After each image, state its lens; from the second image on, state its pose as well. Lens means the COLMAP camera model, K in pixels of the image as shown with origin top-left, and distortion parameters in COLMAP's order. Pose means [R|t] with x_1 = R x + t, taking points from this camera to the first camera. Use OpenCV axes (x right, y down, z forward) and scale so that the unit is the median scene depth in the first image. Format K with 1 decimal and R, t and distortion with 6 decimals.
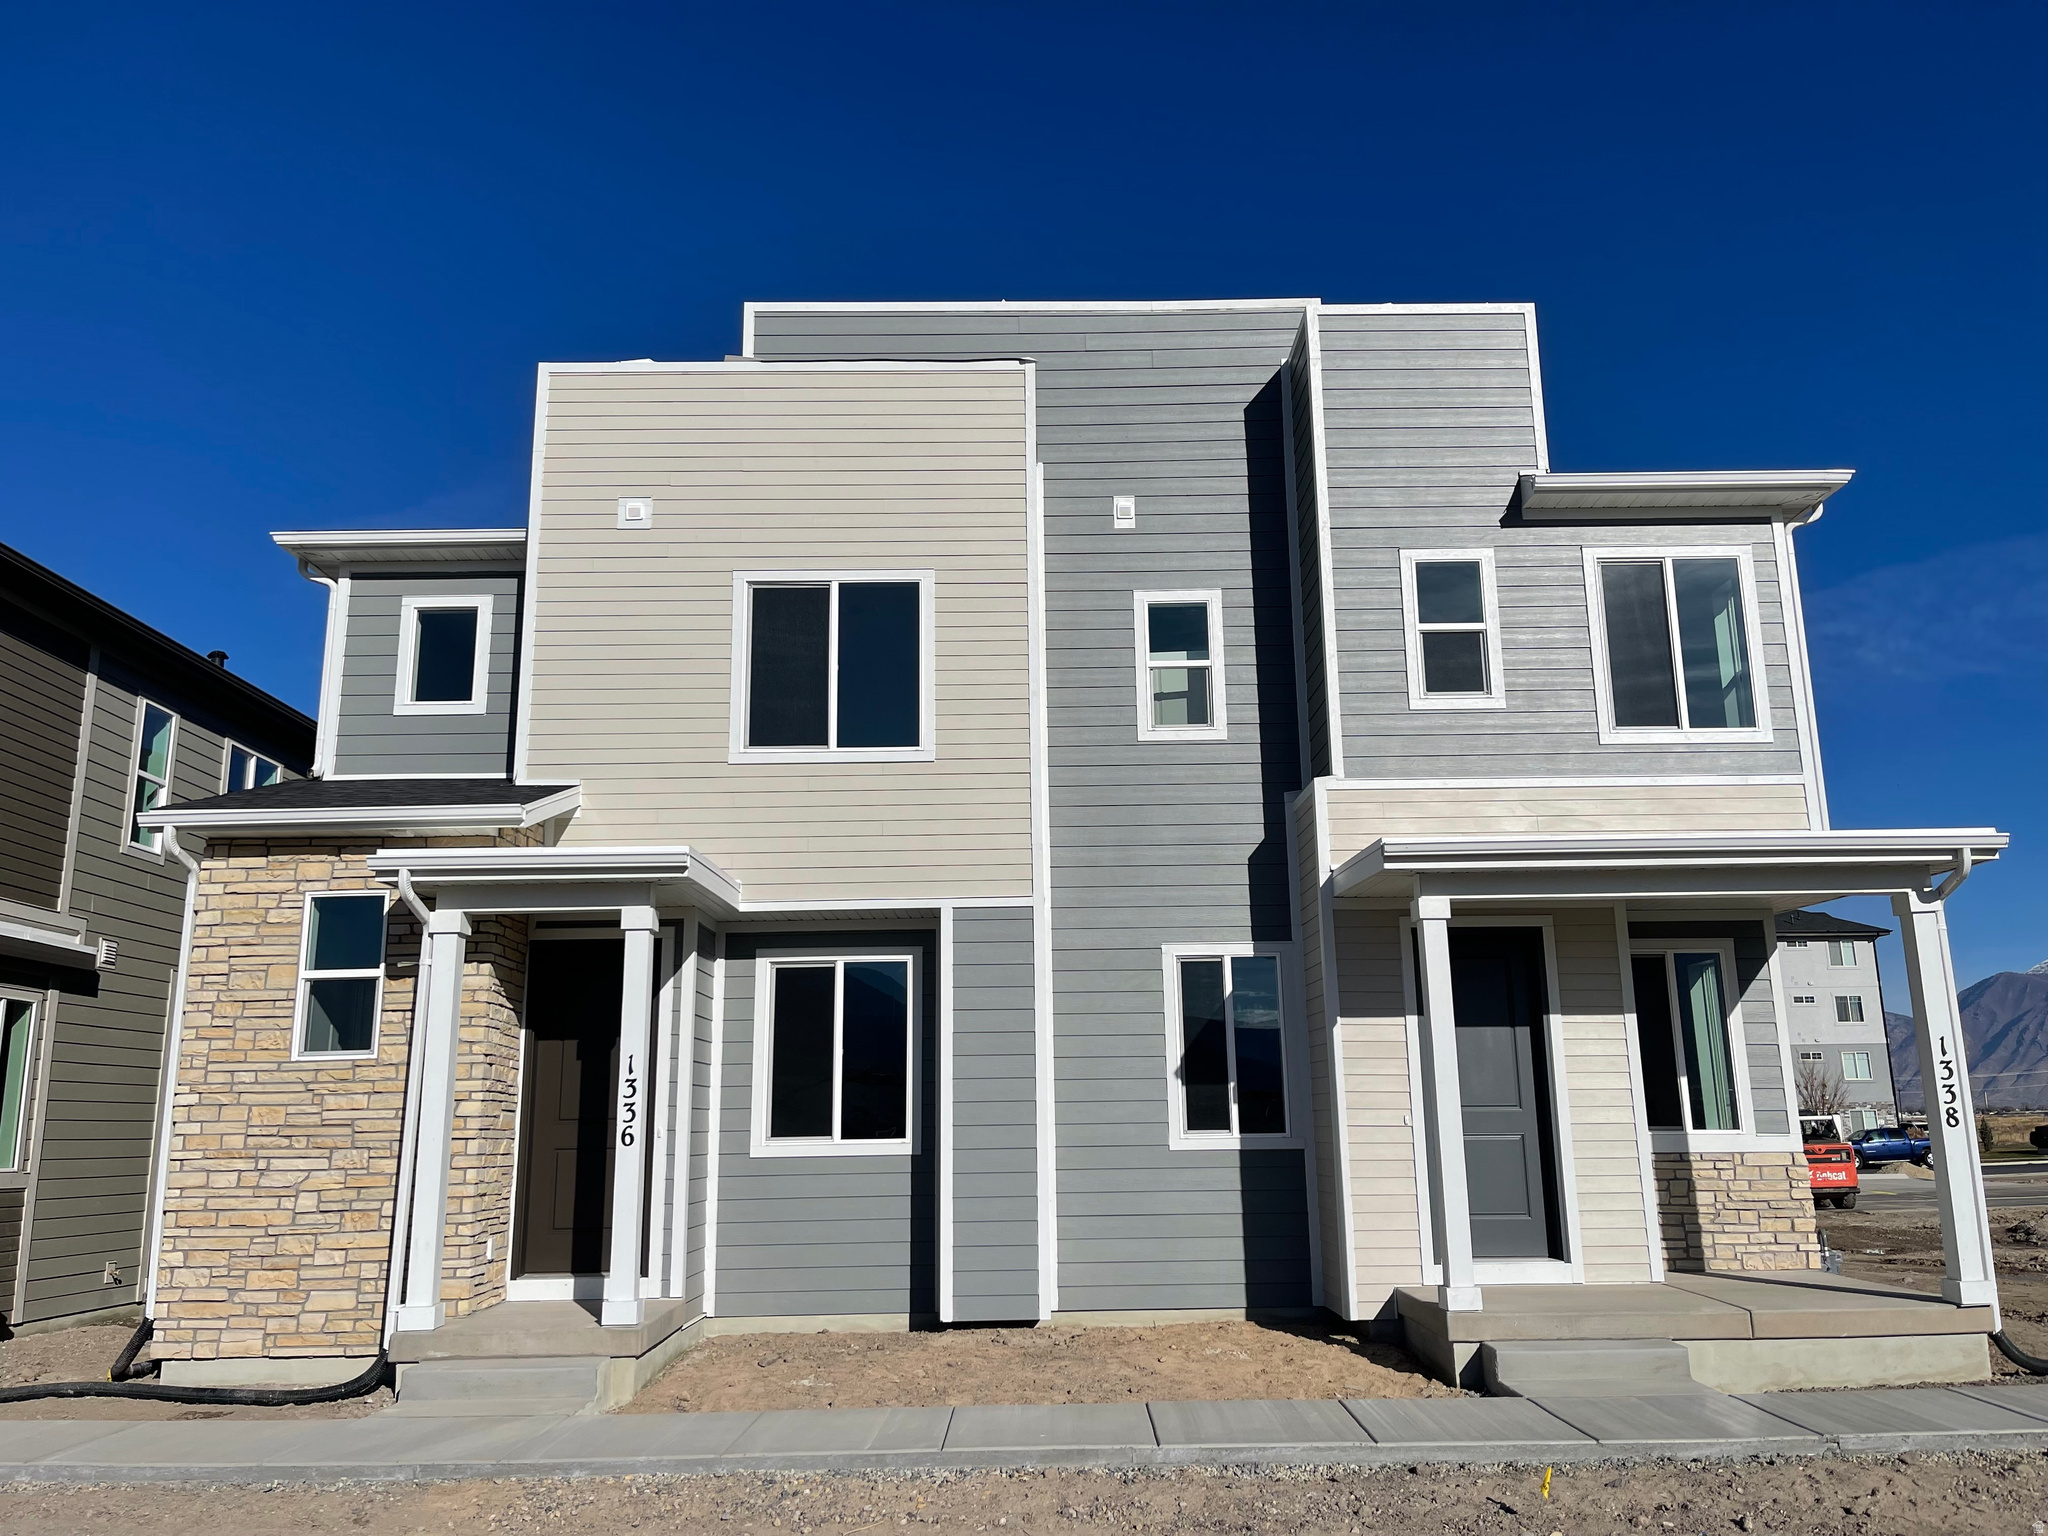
lens RADIAL K [[1537.5, 0, 1042.7], [0, 1537.5, 771.1], [0, 0, 1]] dist [0.051929, -0.063269]
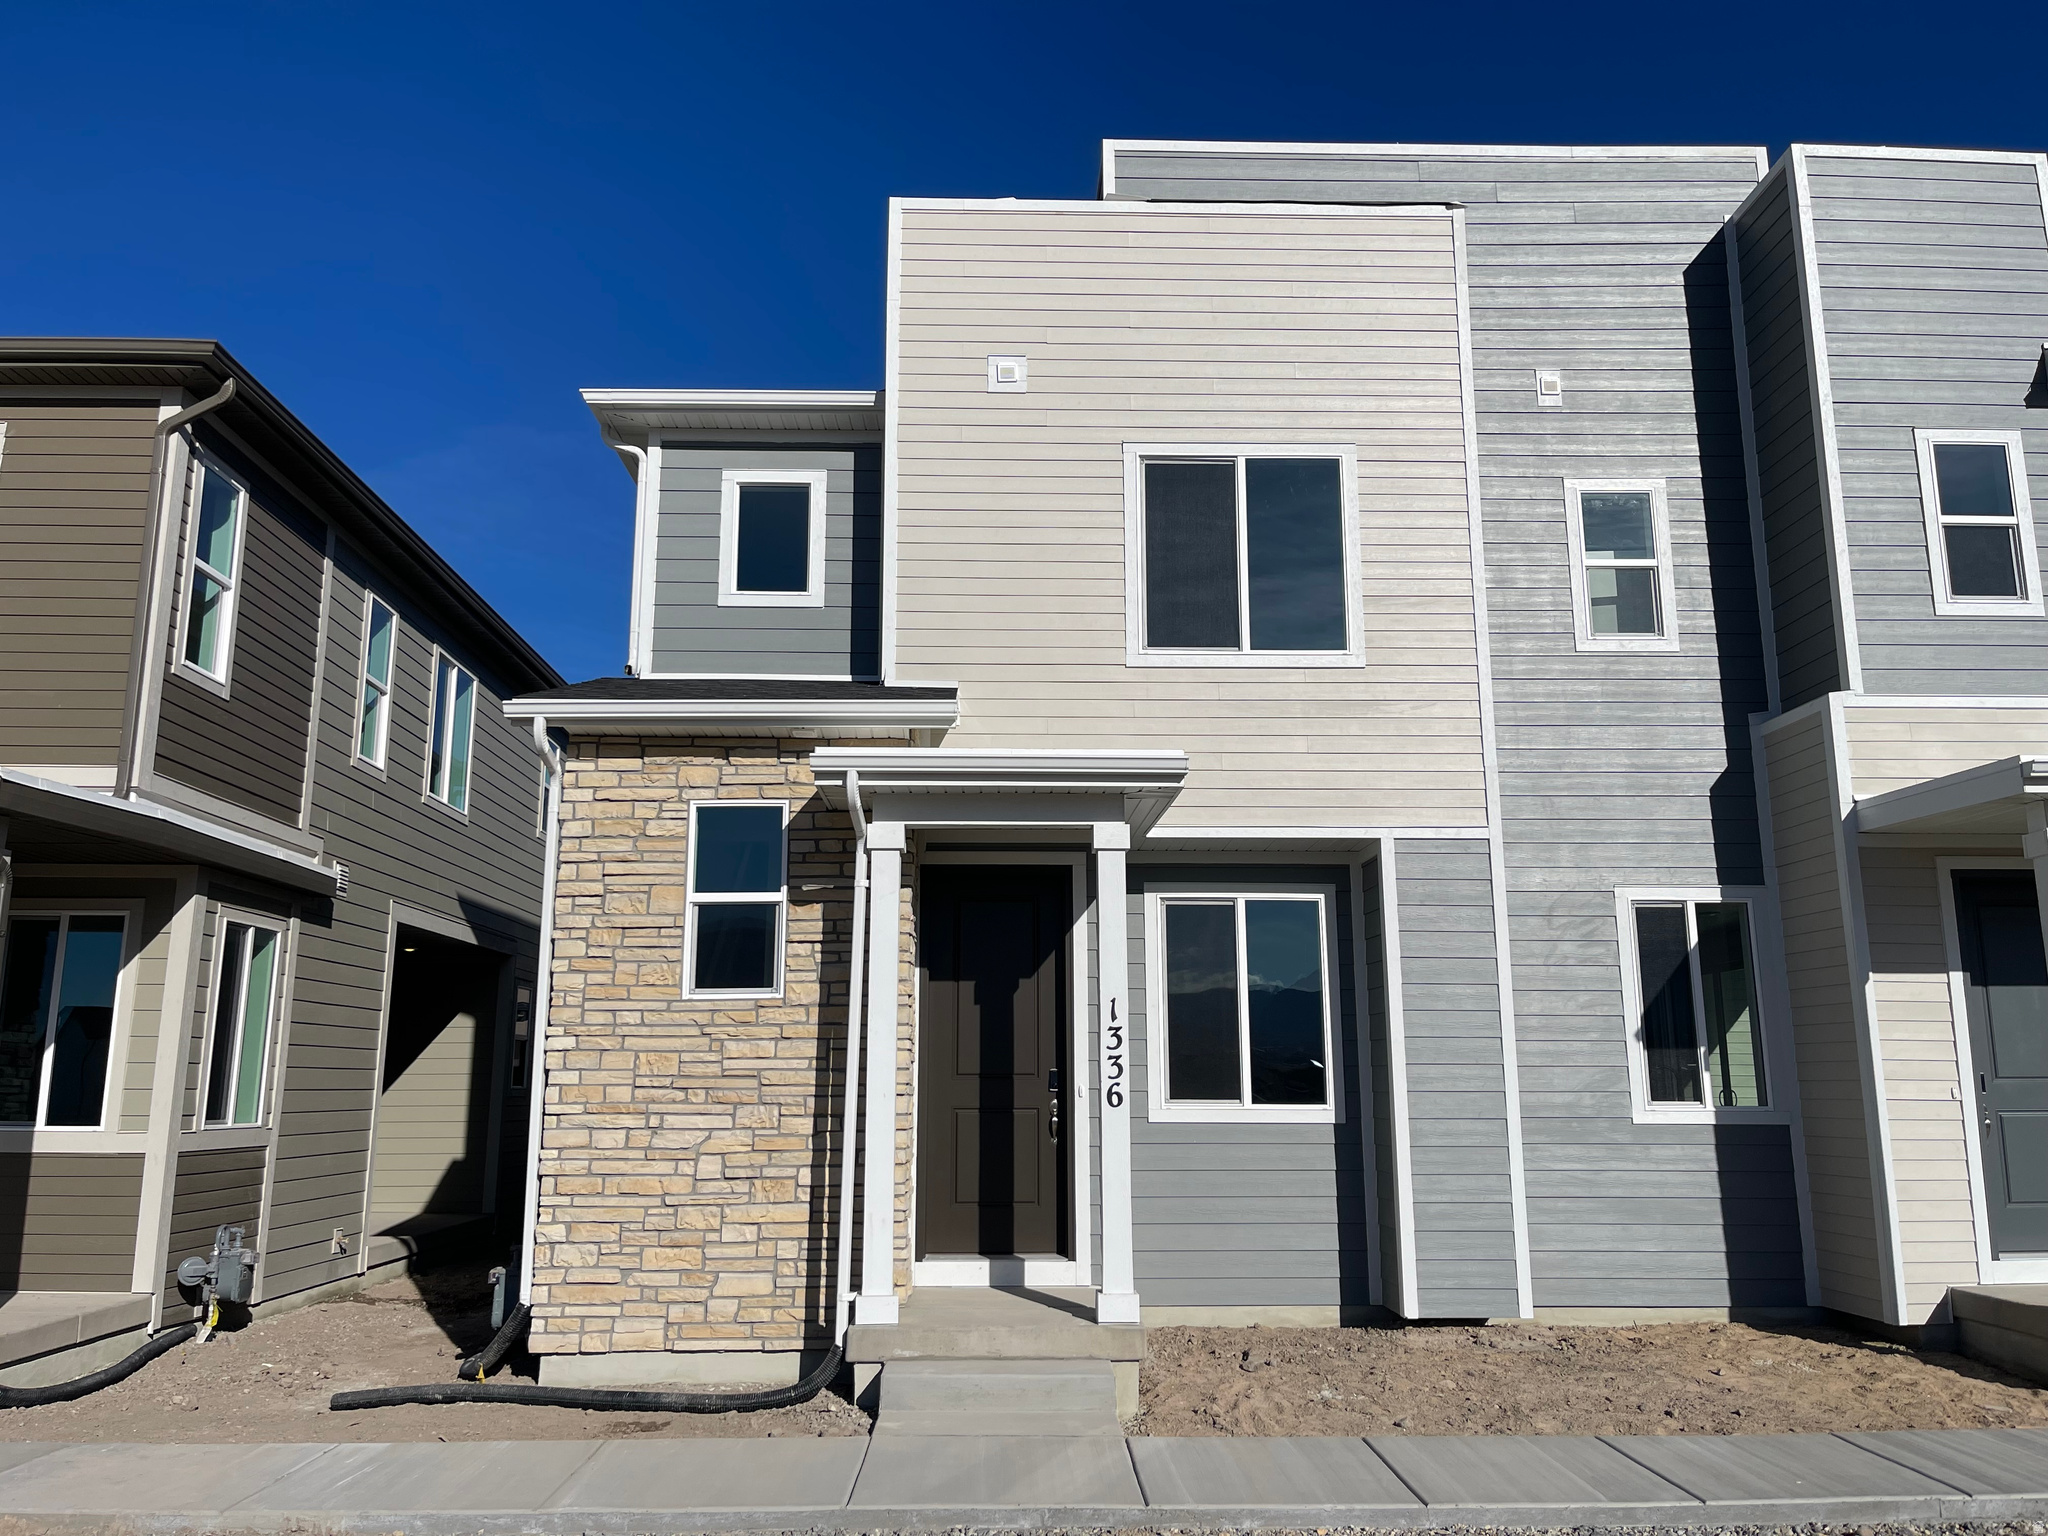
lens RADIAL K [[1537.5, 0, 1015.1], [0, 1537.5, 770.7], [0, 0, 1]] dist [0.051929, -0.063269]
pose [[0.999755, 0.017853, 0.013111, -0.274924], [-0.018120, 0.999626, 0.020500, 0.036841], [-0.012740, -0.020733, 0.999704, 0.142255]]
